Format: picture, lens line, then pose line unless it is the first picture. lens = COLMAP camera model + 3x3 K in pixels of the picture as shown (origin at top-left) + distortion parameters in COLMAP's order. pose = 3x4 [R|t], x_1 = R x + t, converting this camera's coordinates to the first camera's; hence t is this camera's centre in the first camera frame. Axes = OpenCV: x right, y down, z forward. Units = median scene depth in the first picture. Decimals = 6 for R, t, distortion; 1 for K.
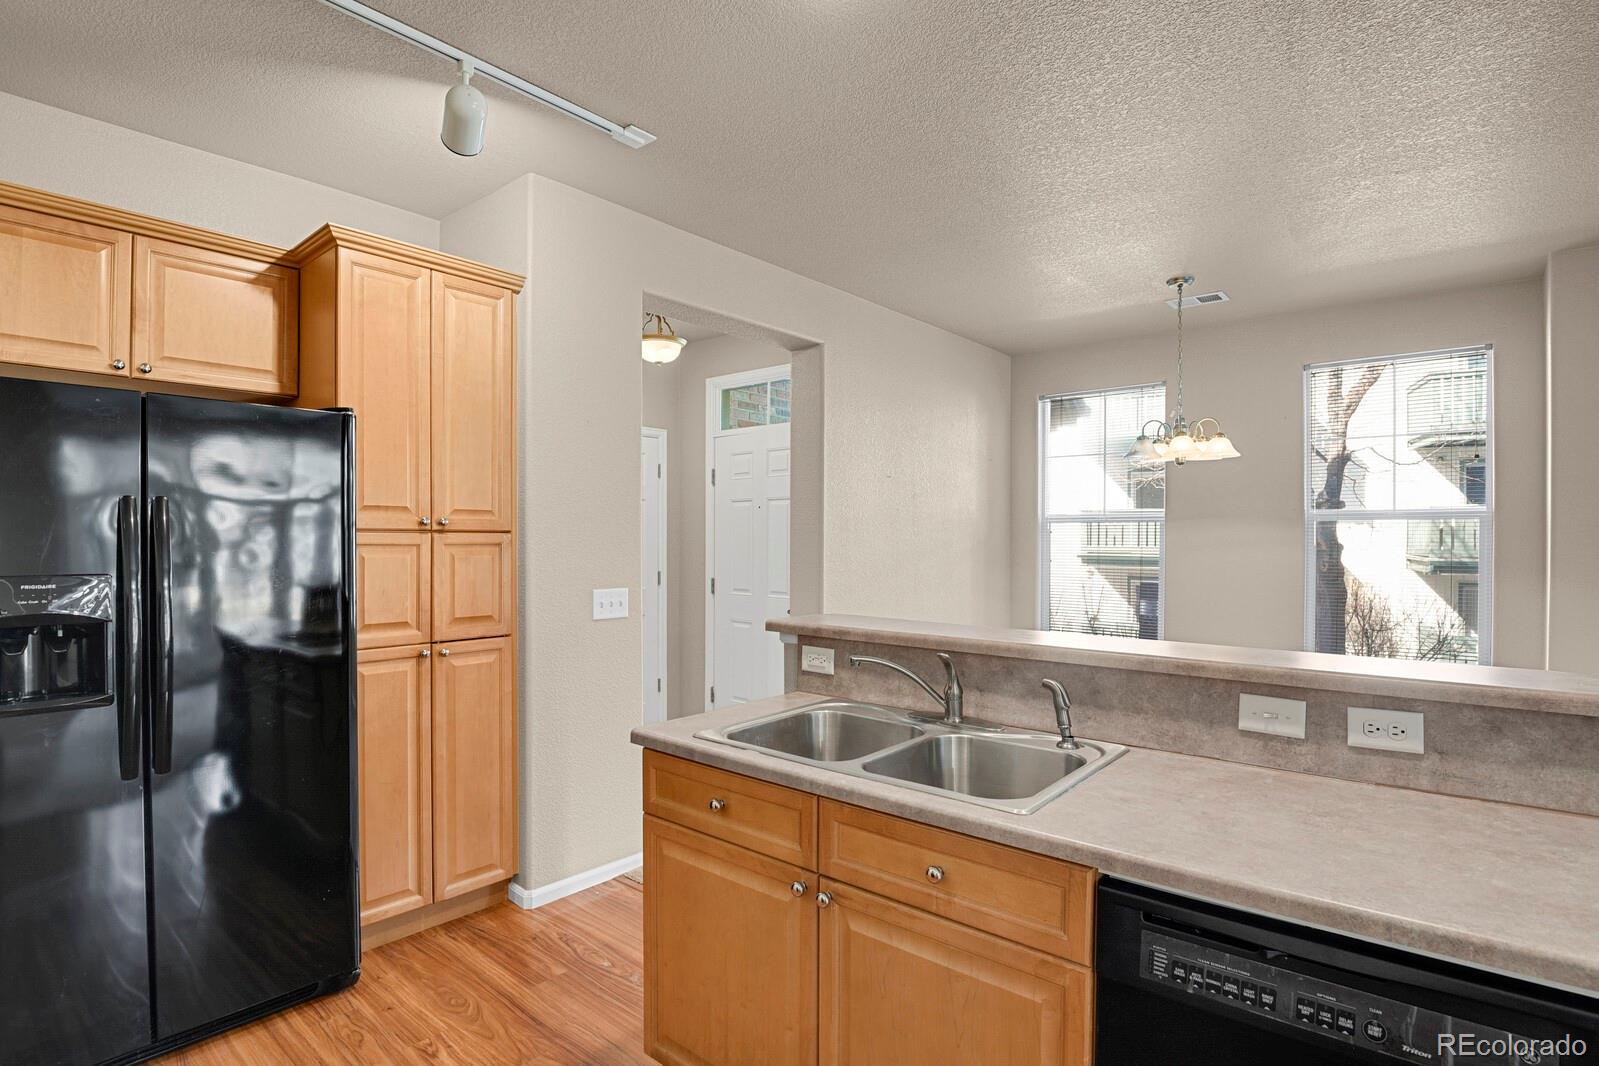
lens RADIAL K [[793.0, 0, 802.6], [0, 793.0, 539.7], [0, 0, 1]] dist [-0.022453, -0.005581]
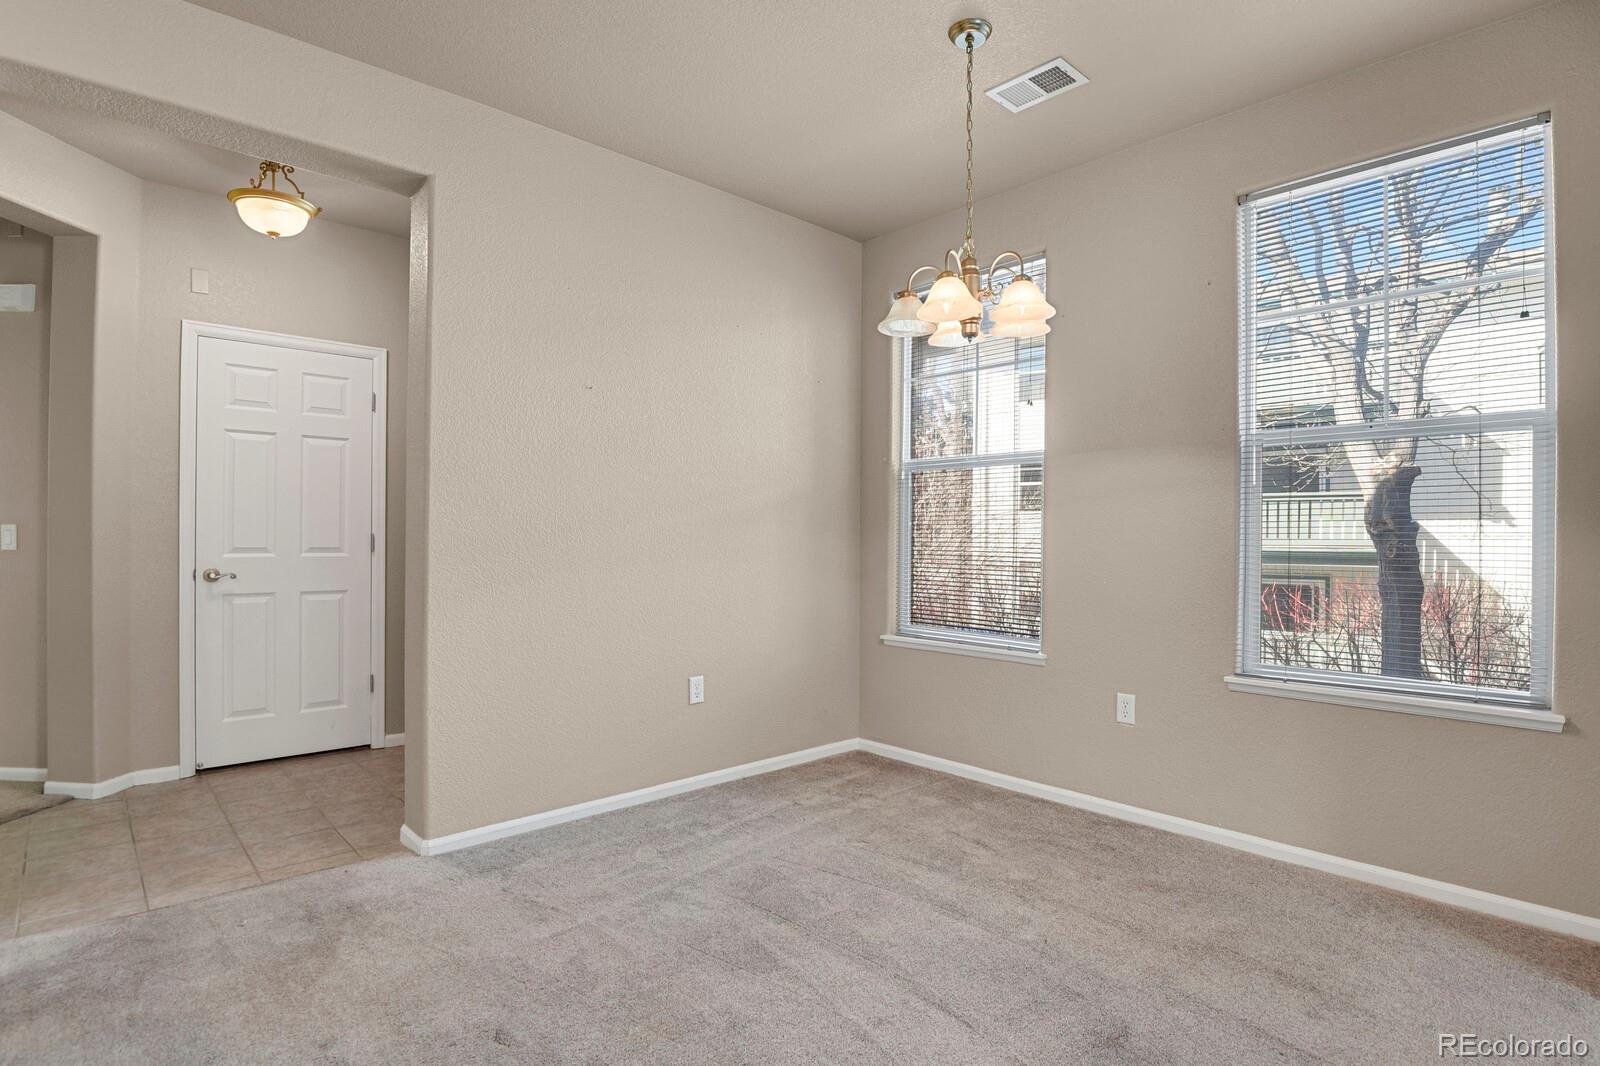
lens RADIAL K [[793.5, 0, 808.8], [0, 793.5, 535.1], [0, 0, 1]] dist [-0.022453, -0.005581]
pose [[0.993047, 0.002448, -0.117693, 0.662093], [-0.003431, 0.999961, -0.008151, 0.092605], [0.117669, 0.008498, 0.993017, 0.612683]]
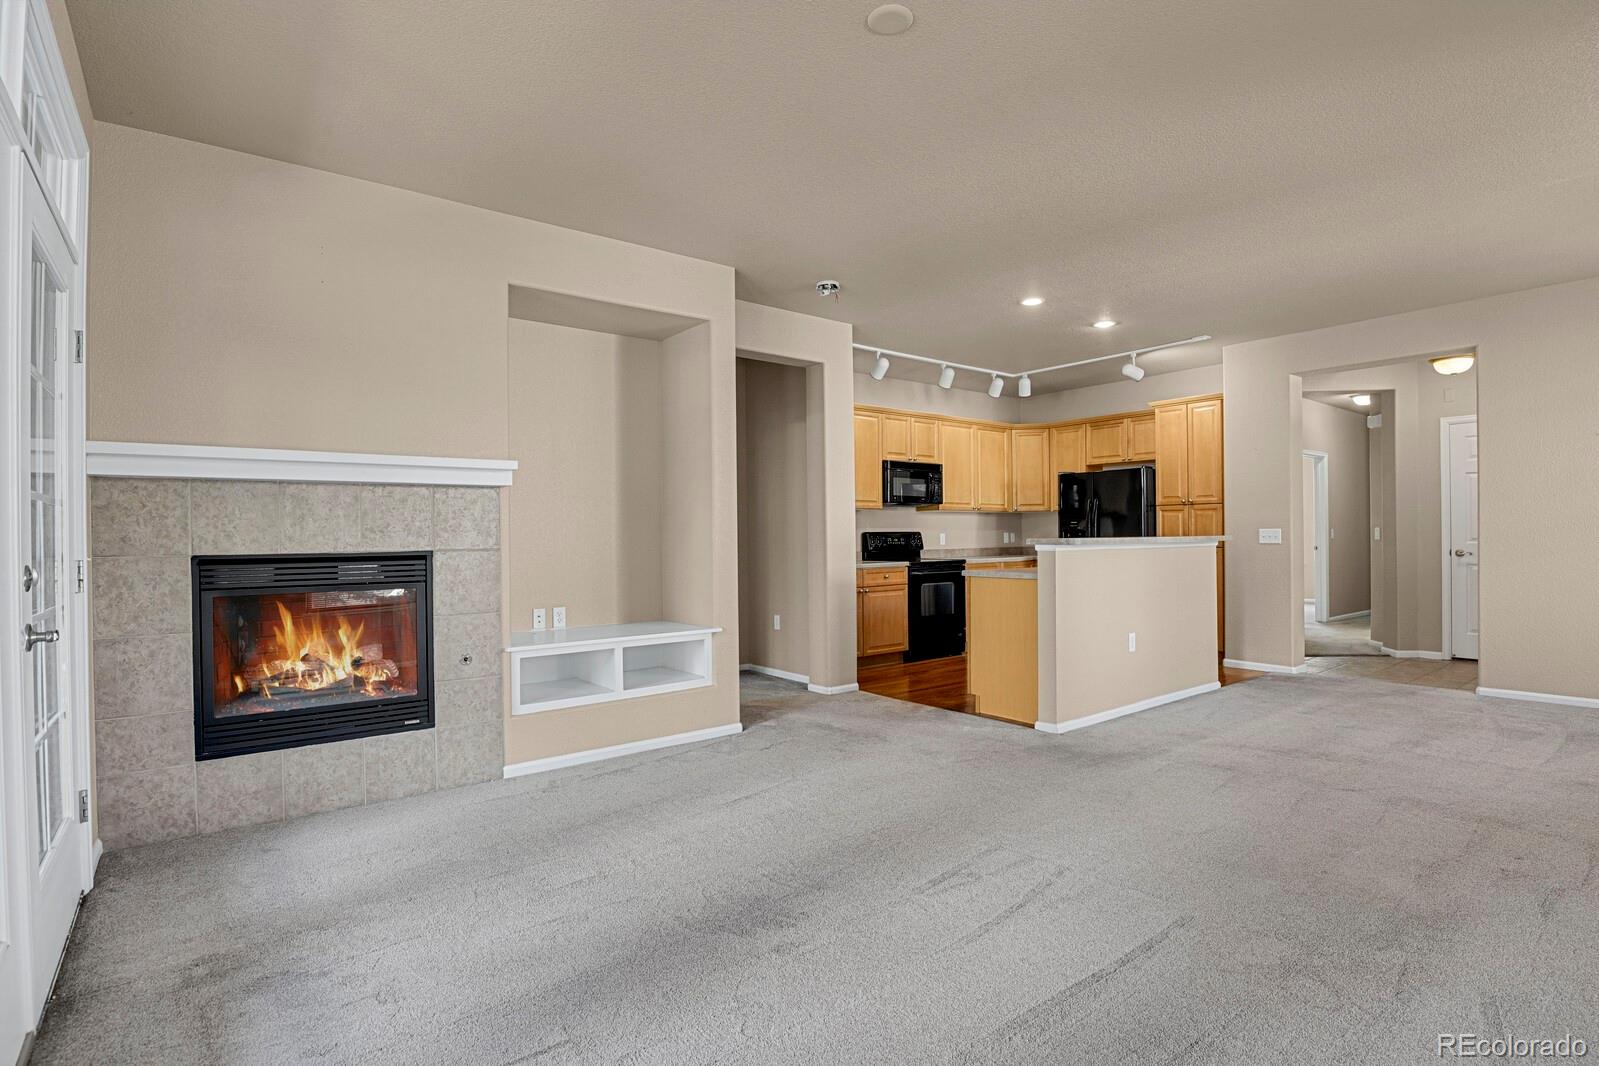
lens RADIAL K [[793.0, 0, 802.0], [0, 793.0, 536.3], [0, 0, 1]] dist [-0.022453, -0.005581]
pose [[-0.201977, -0.002093, -0.979388, 2.358287], [0.007018, 0.999969, -0.003585, 0.095130], [0.979365, -0.007597, -0.201956, 0.280575]]
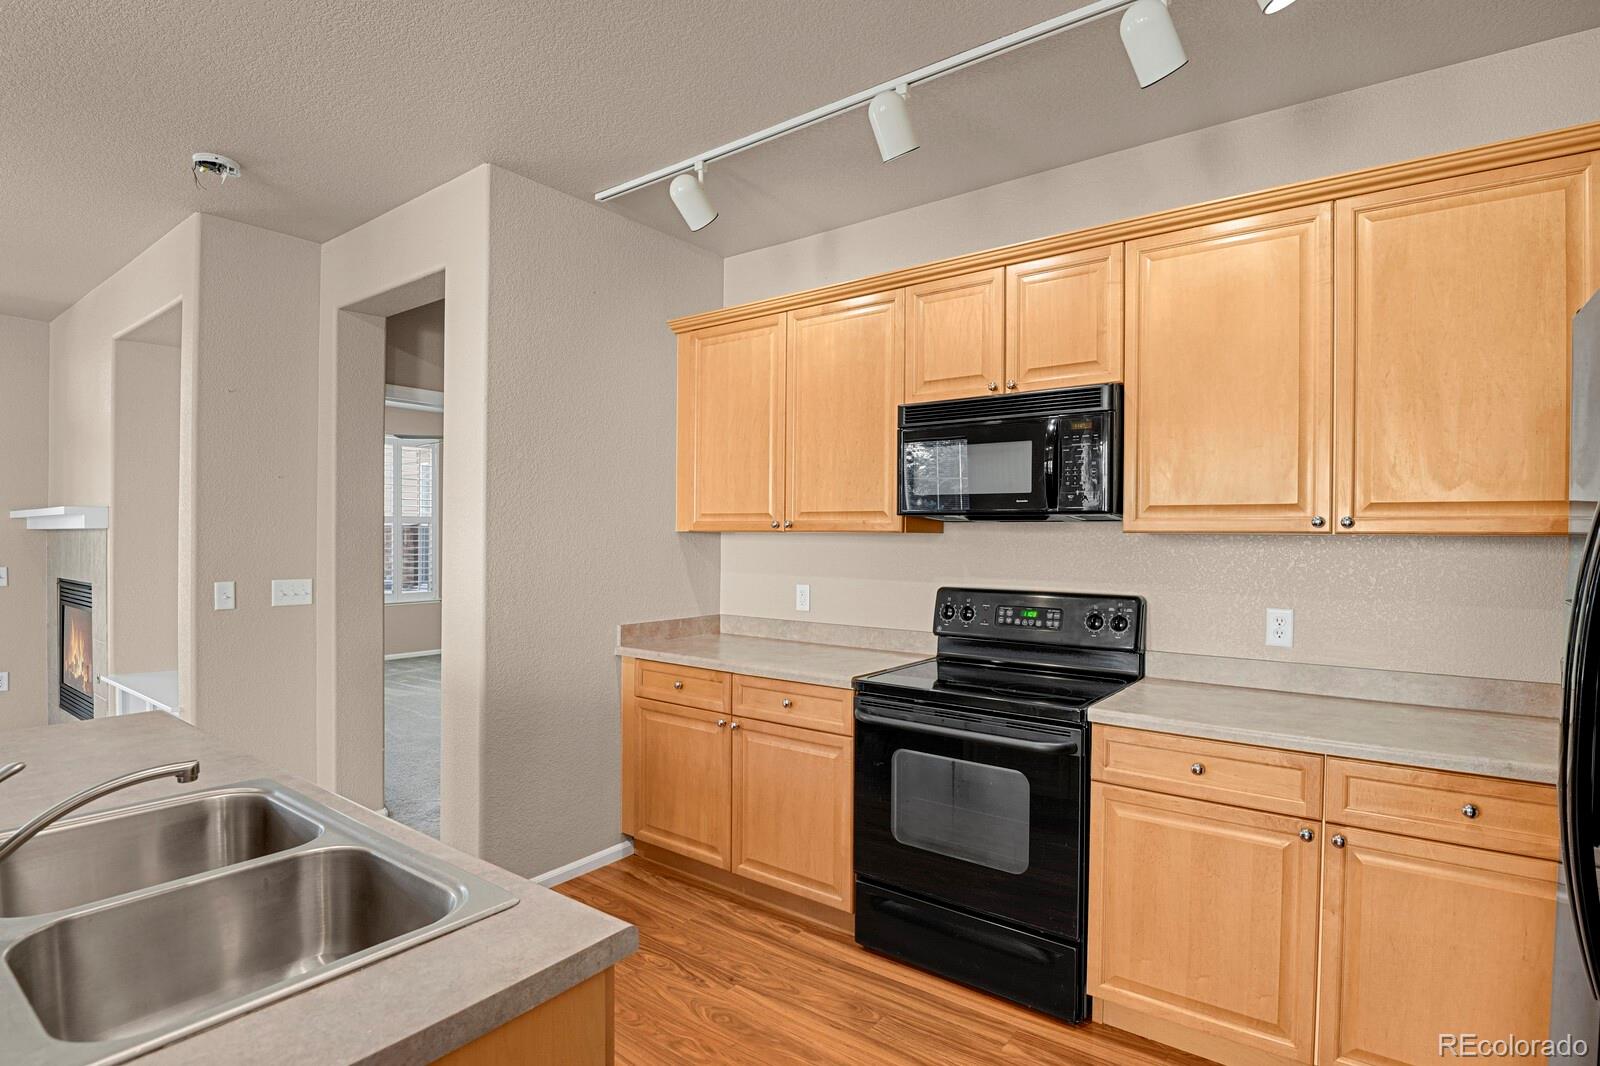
lens RADIAL K [[793.5, 0, 795.4], [0, 793.5, 543.6], [0, 0, 1]] dist [-0.022453, -0.005581]
pose [[-0.998179, -0.009838, -0.059511, -0.150453], [-0.010395, 0.999905, 0.009055, 0.000858], [0.059416, 0.009658, -0.998187, 1.056753]]
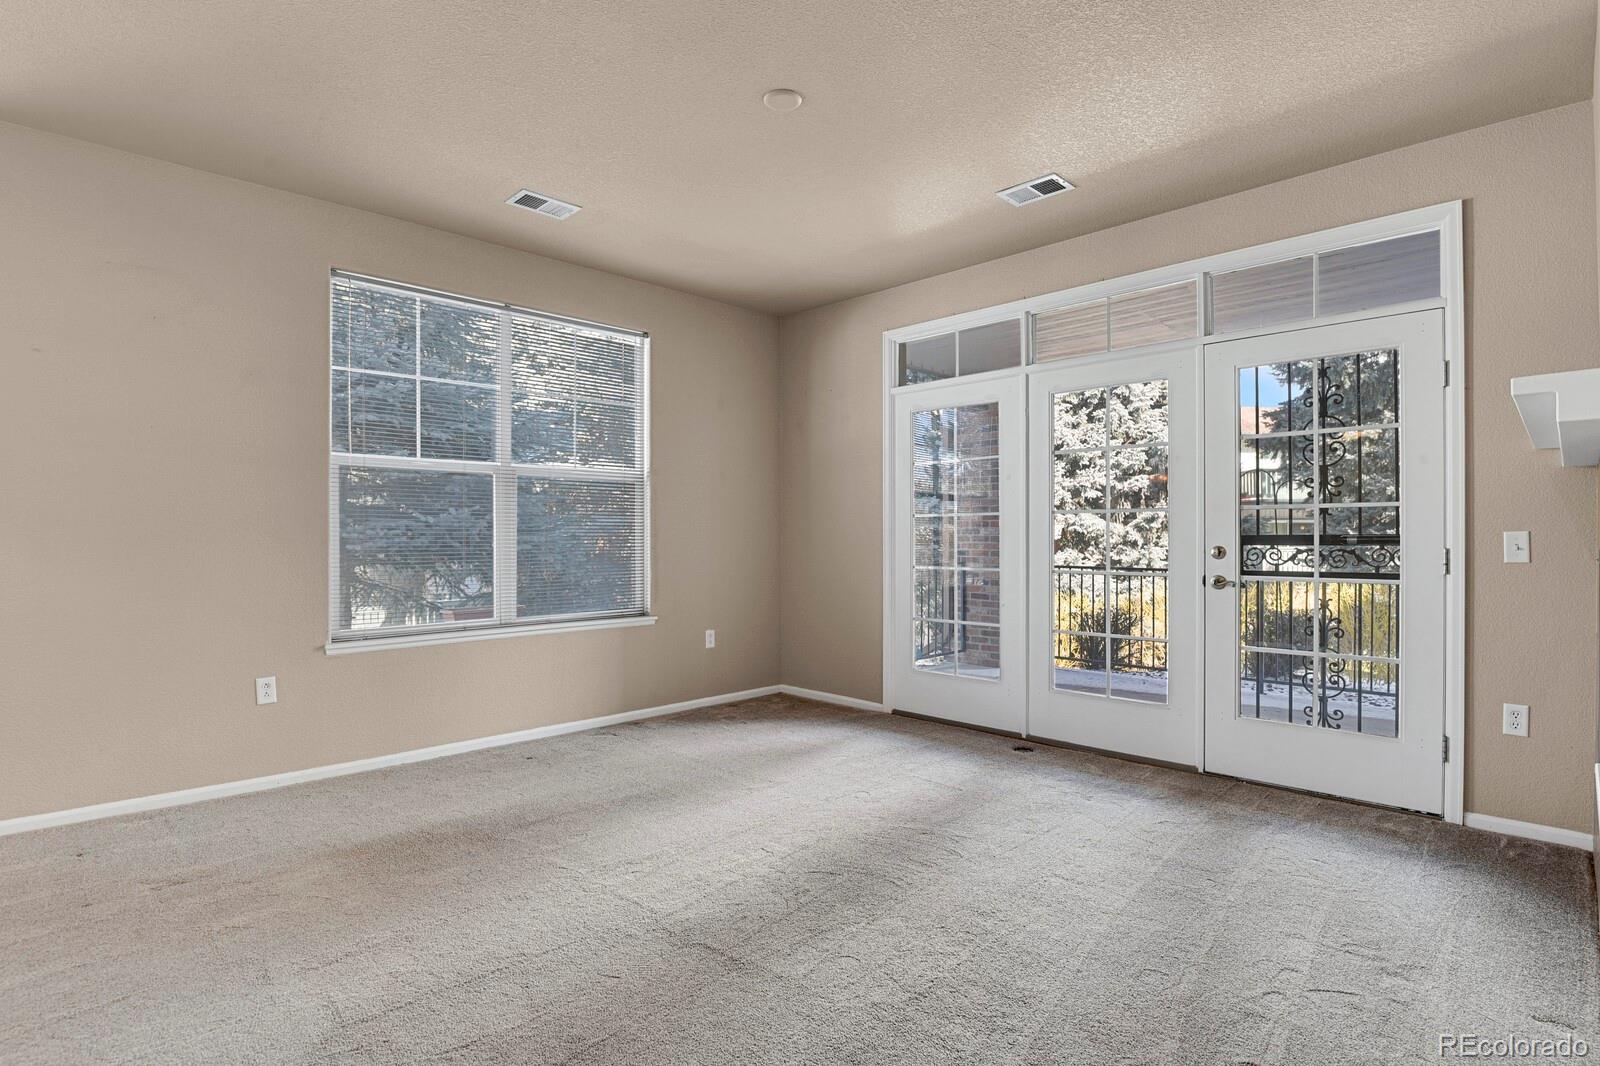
lens RADIAL K [[793.5, 0, 799.8], [0, 793.5, 530.3], [0, 0, 1]] dist [-0.022453, -0.005581]
pose [[0.092163, 0.007198, 0.995718, 0.396479], [0.005543, 0.999955, -0.007742, 0.093673], [-0.995729, 0.006233, 0.092118, 0.082215]]
